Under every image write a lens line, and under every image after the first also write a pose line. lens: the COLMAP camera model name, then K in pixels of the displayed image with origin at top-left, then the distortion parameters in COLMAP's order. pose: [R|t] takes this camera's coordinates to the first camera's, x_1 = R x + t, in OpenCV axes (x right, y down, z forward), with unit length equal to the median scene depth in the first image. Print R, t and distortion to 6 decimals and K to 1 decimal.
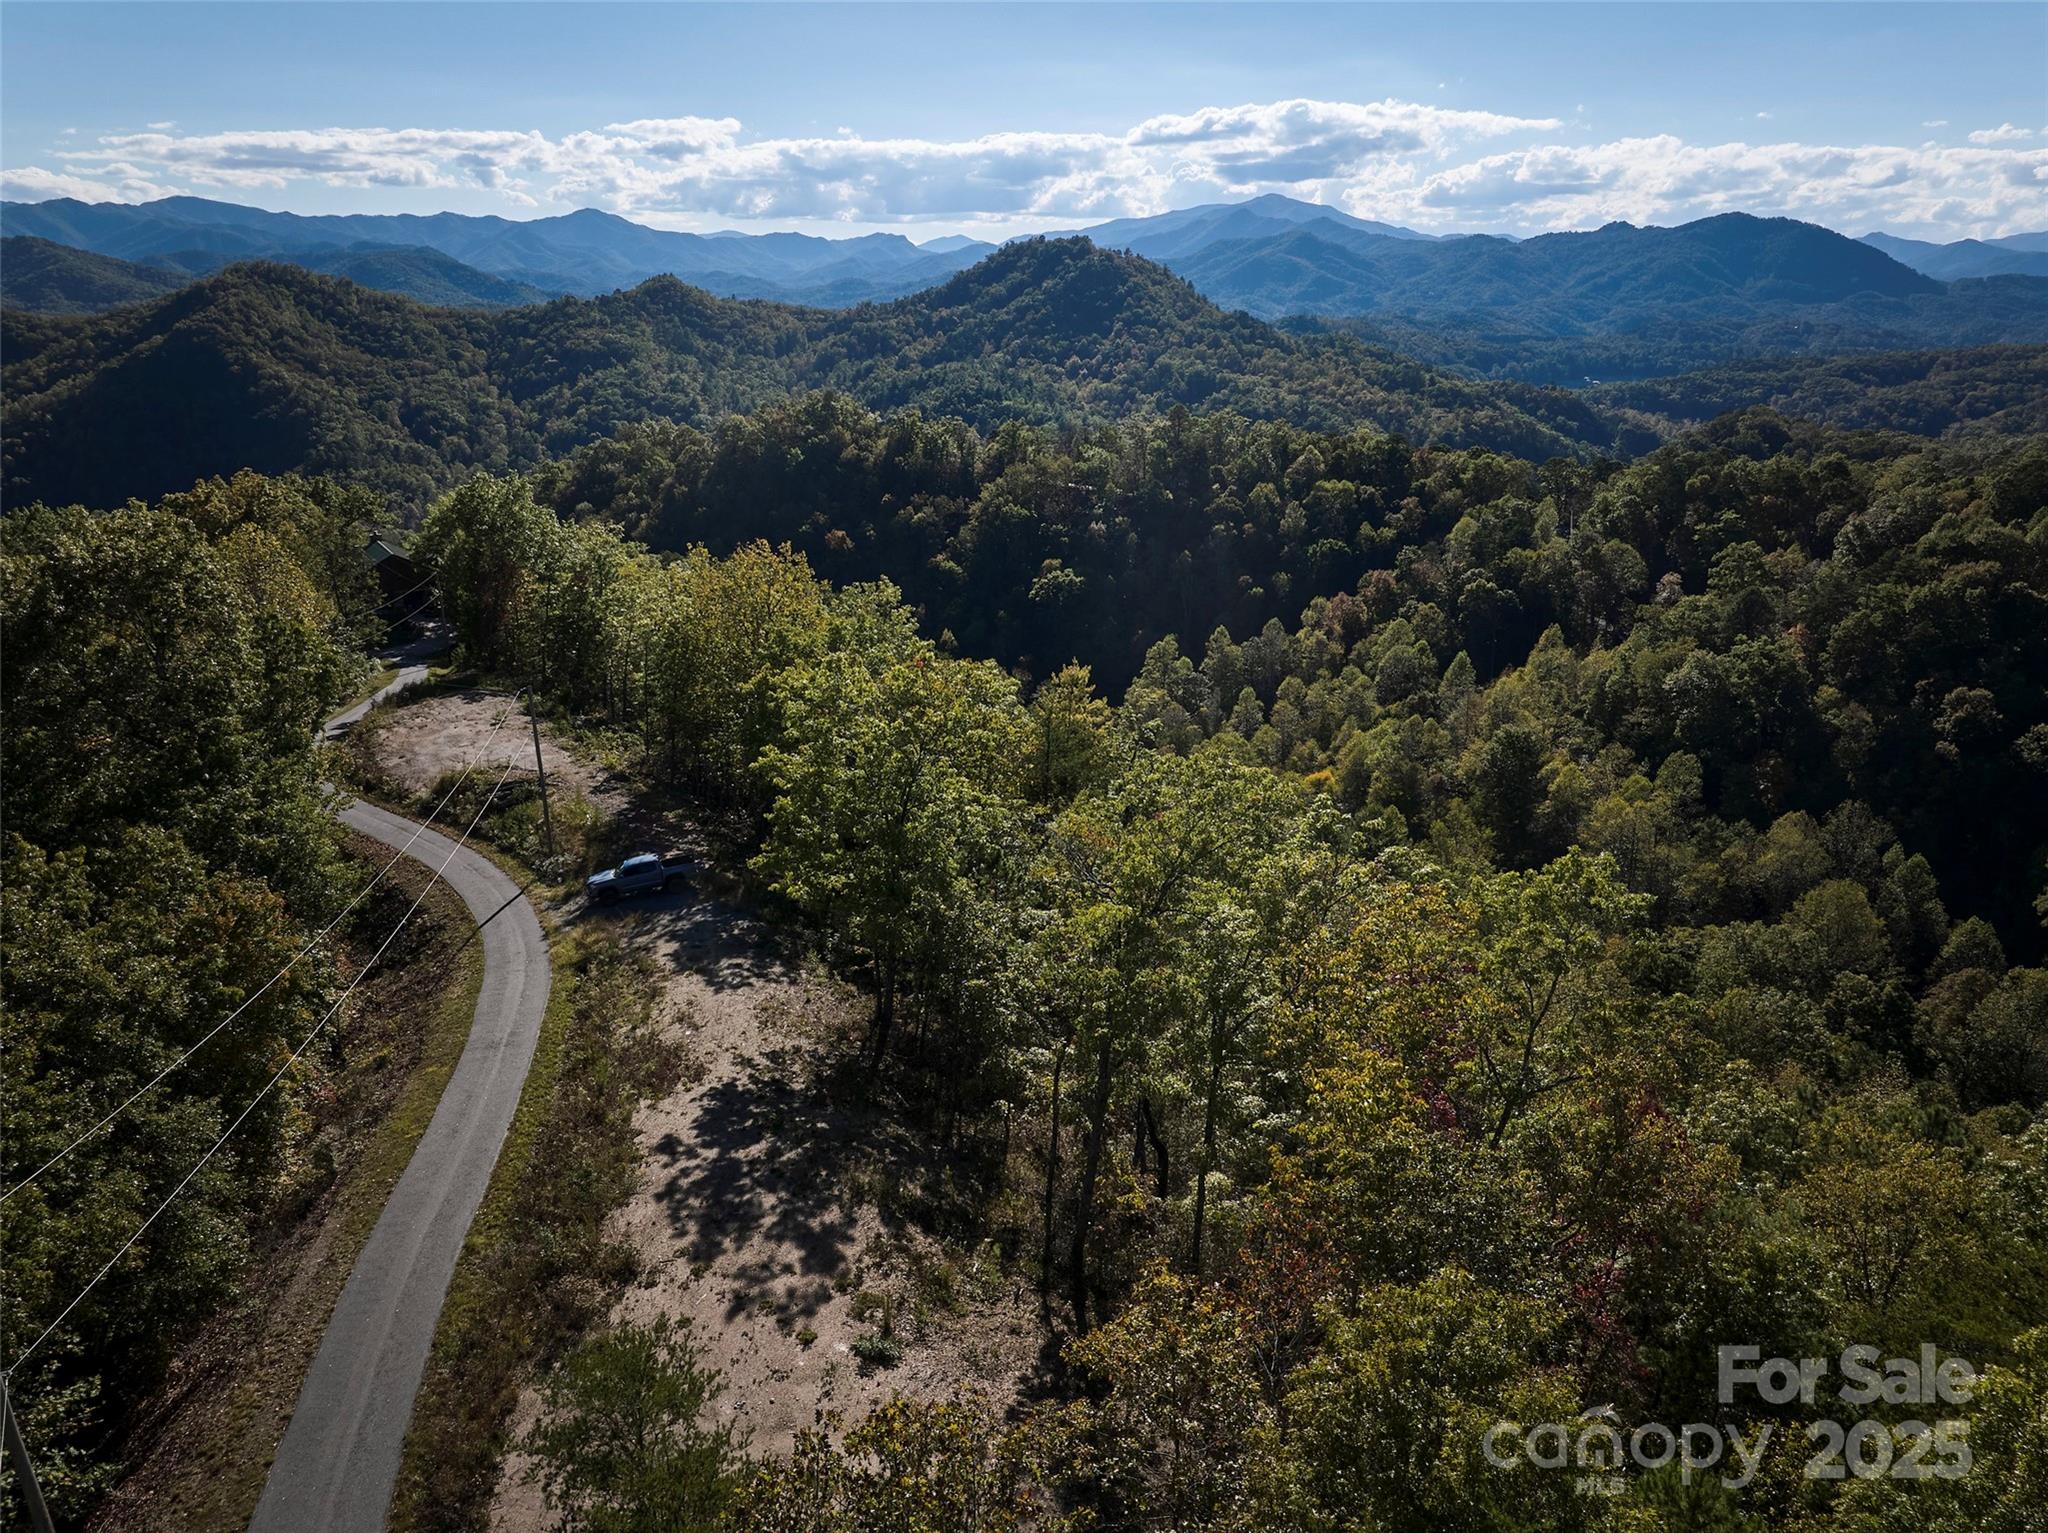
lens RADIAL K [[1440.2, 0, 1033.7], [0, 1440.2, 753.8], [0, 0, 1]] dist [-0.040881, 0.001852]
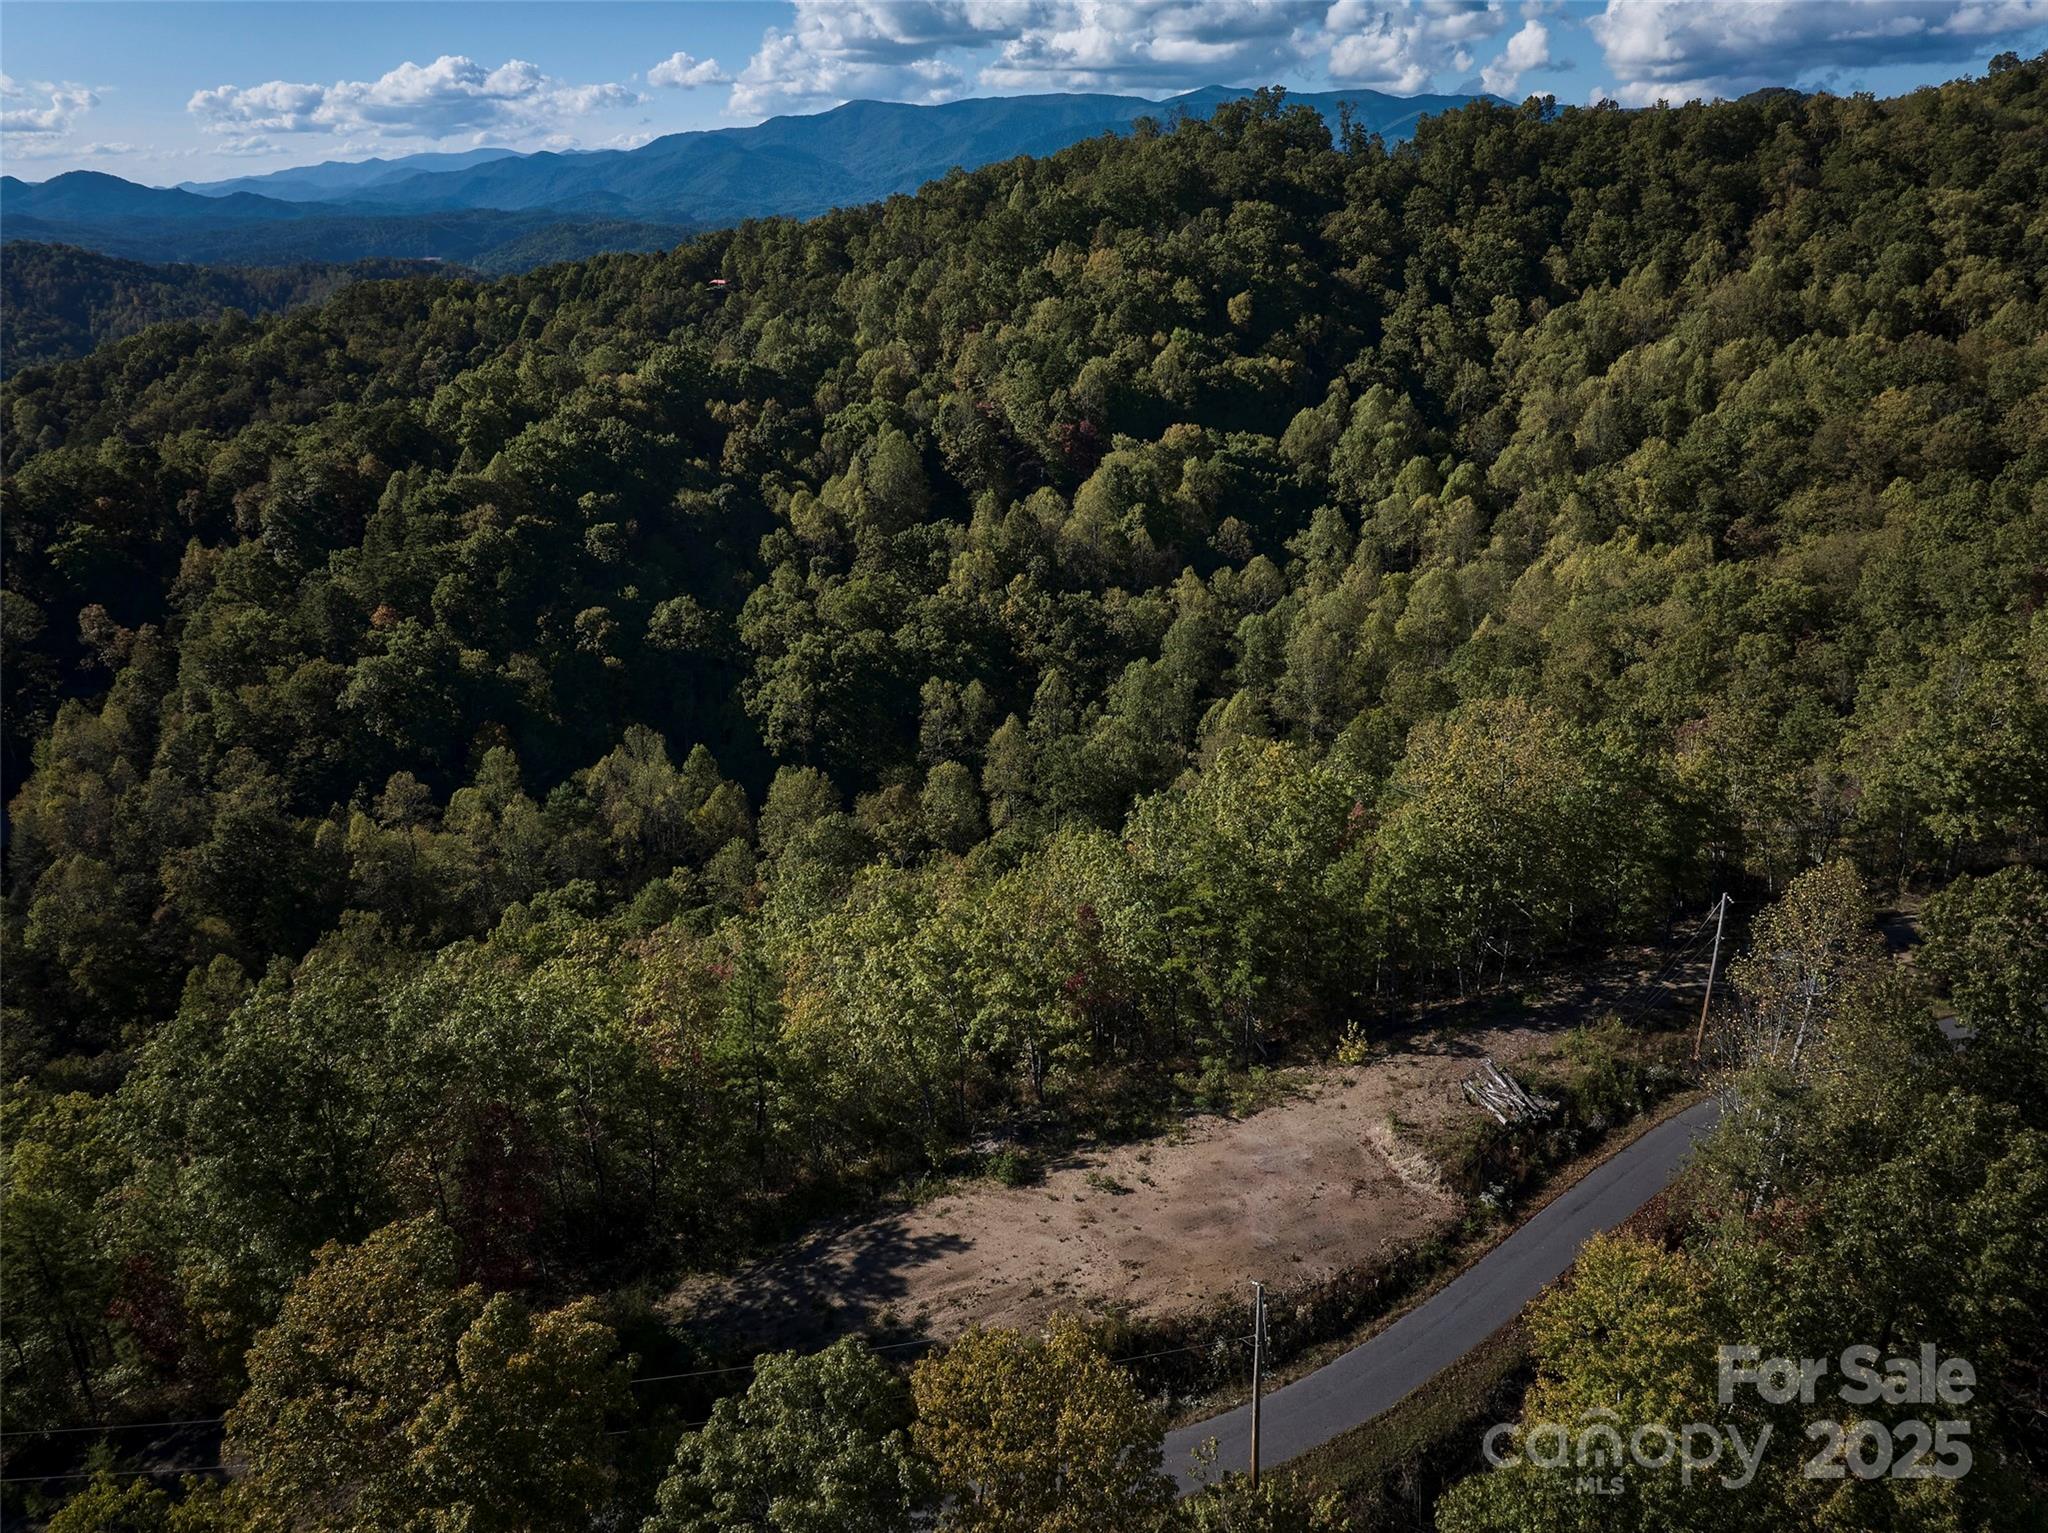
lens RADIAL K [[1440.2, 0, 1033.4], [0, 1440.2, 757.1], [0, 0, 1]] dist [-0.040881, 0.001852]
pose [[0.160669, -0.364873, 0.917090, -0.189497], [0.311293, 0.900471, 0.303724, -0.084186], [-0.936634, 0.236684, 0.258260, 0.174741]]
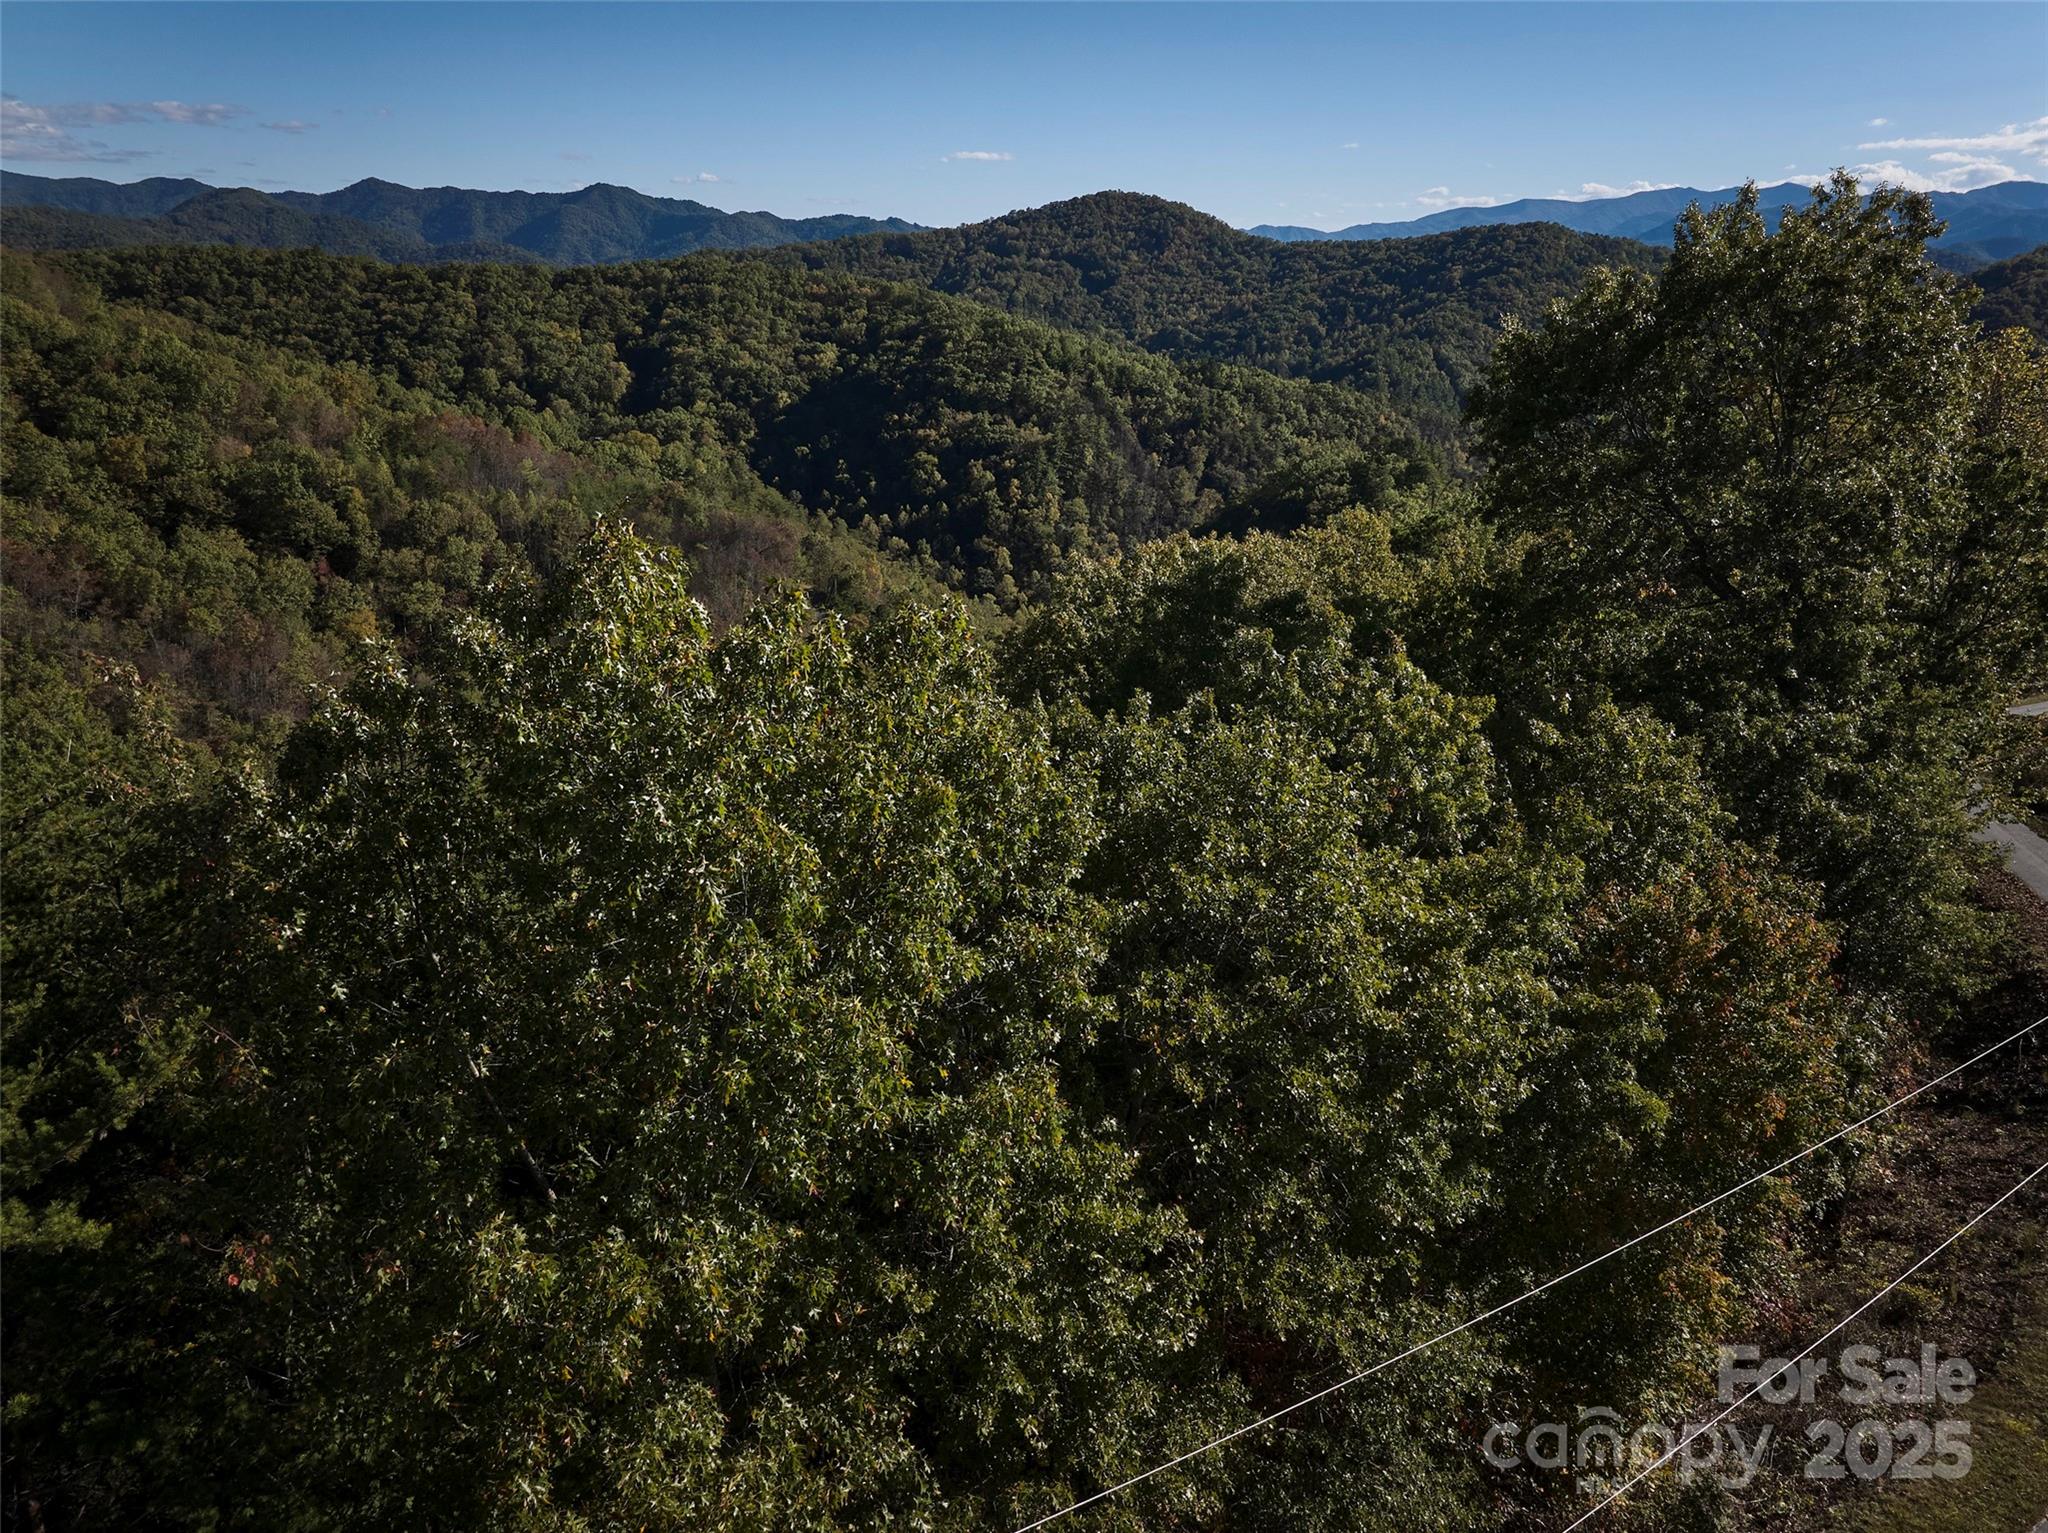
lens RADIAL K [[1440.2, 0, 1040.5], [0, 1440.2, 748.2], [0, 0, 1]] dist [-0.040881, 0.001852]
pose [[0.468816, 0.278366, -0.838286, -0.027770], [-0.276686, 0.947561, 0.159915, 0.003992], [0.838842, 0.156971, 0.521252, 0.052965]]
